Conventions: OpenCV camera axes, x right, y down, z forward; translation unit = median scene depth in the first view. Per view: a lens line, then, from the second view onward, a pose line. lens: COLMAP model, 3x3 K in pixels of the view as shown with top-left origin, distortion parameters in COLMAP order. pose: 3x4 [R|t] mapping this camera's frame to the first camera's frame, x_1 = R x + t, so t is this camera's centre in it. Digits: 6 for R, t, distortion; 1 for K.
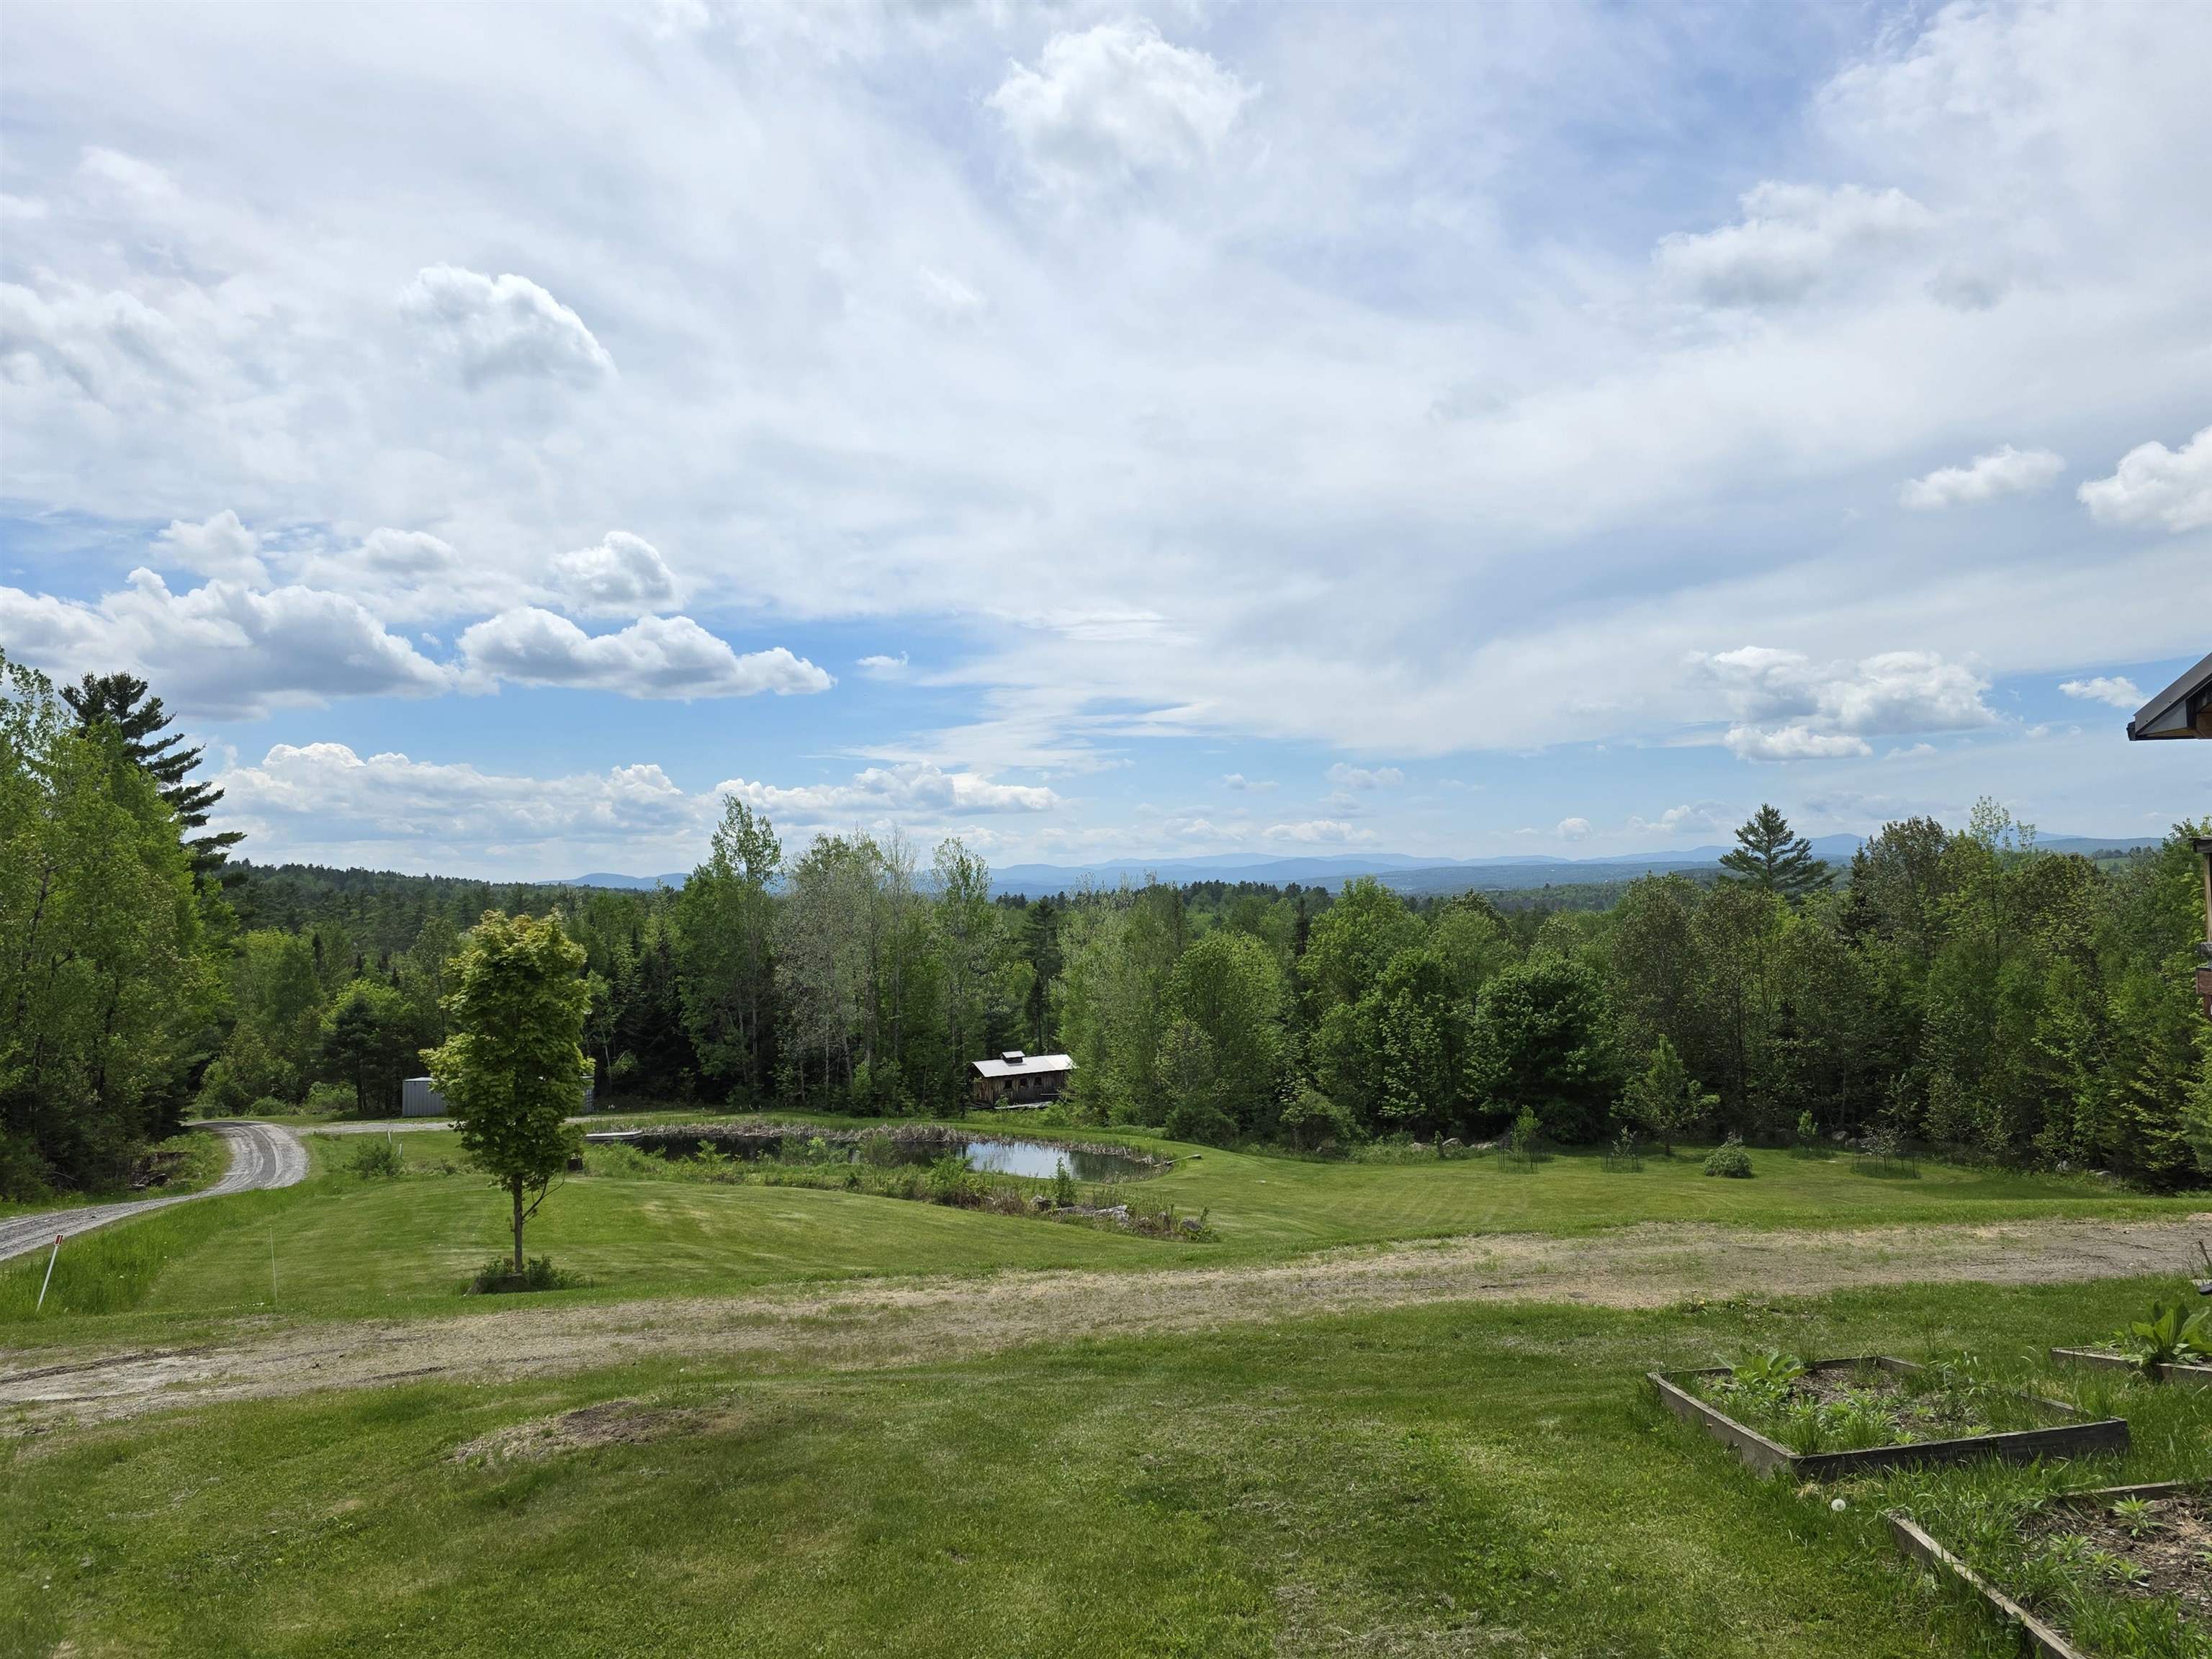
lens RADIAL K [[1711.5, 0, 1107.1], [0, 1711.5, 863.0], [0, 0, 1]] dist [0.152982, -0.275563]
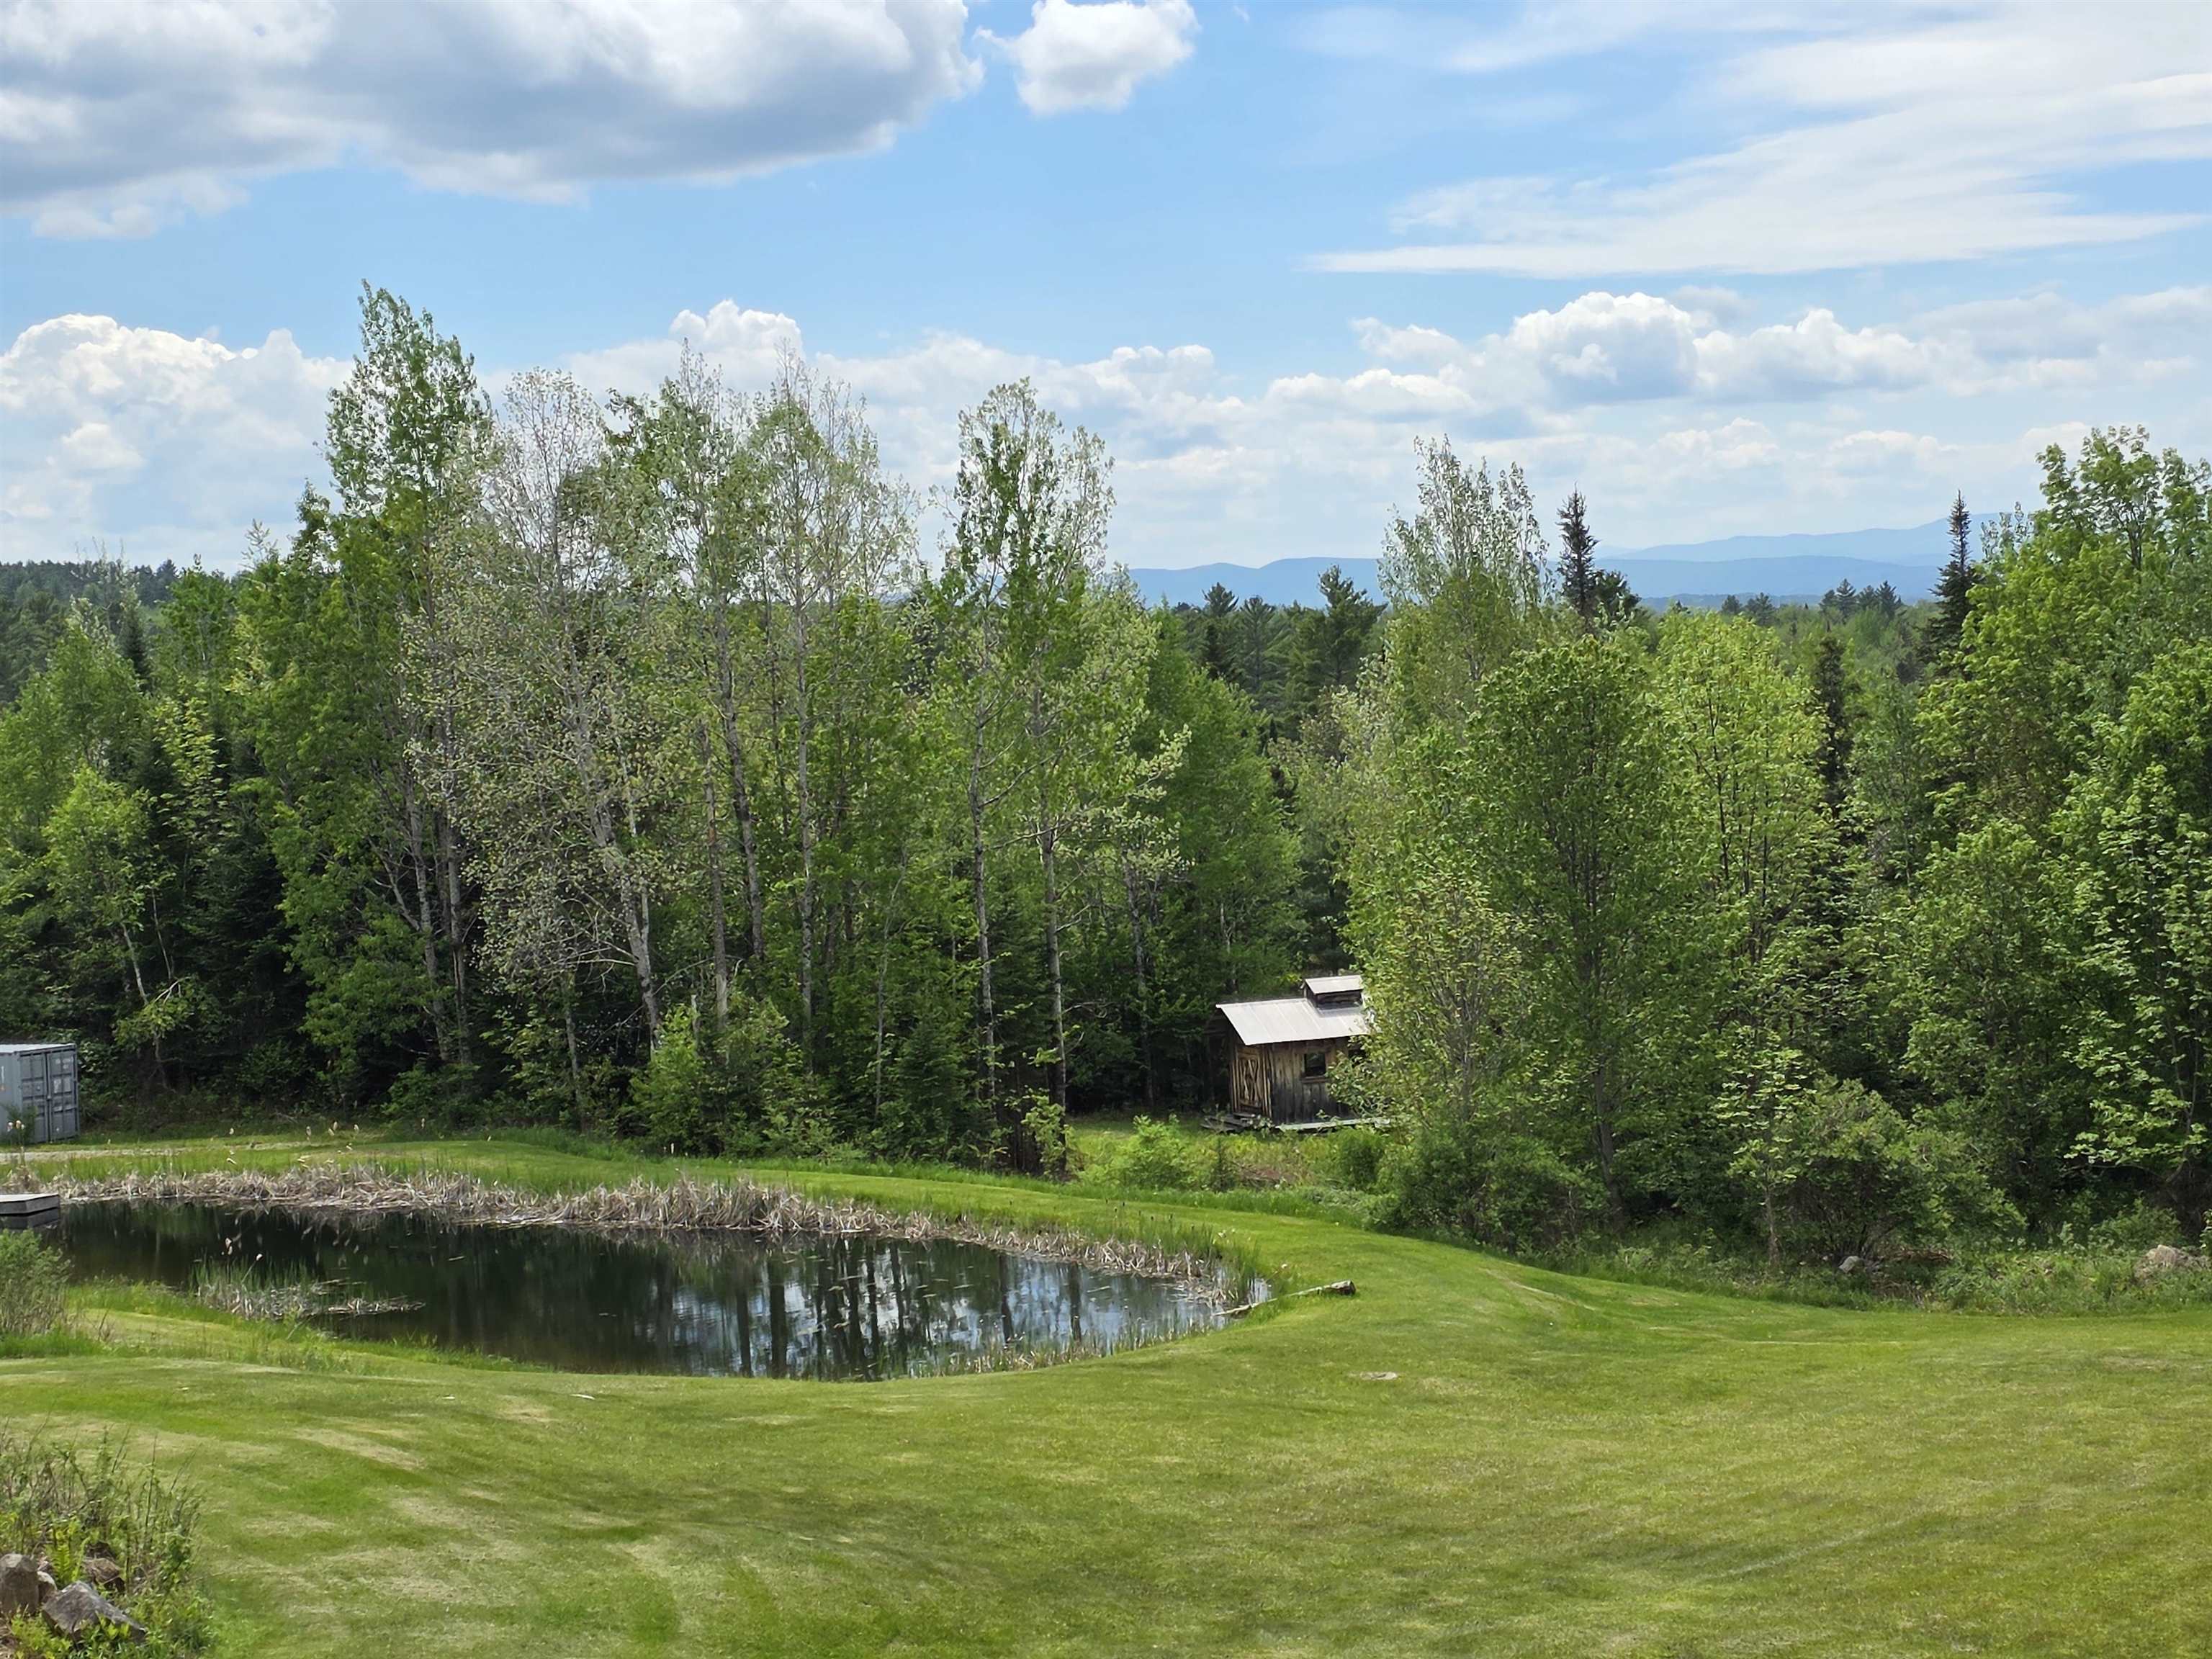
lens RADIAL K [[4066.5, 0, 1103.7], [0, 4066.5, 918.3], [0, 0, 1]] dist [0.278273, -1.164704]
pose [[0.965189, -0.011939, -0.261280, 0.169135], [0.036441, 0.995353, 0.089134, 0.023927], [0.259002, -0.095553, 0.961139, 0.198336]]
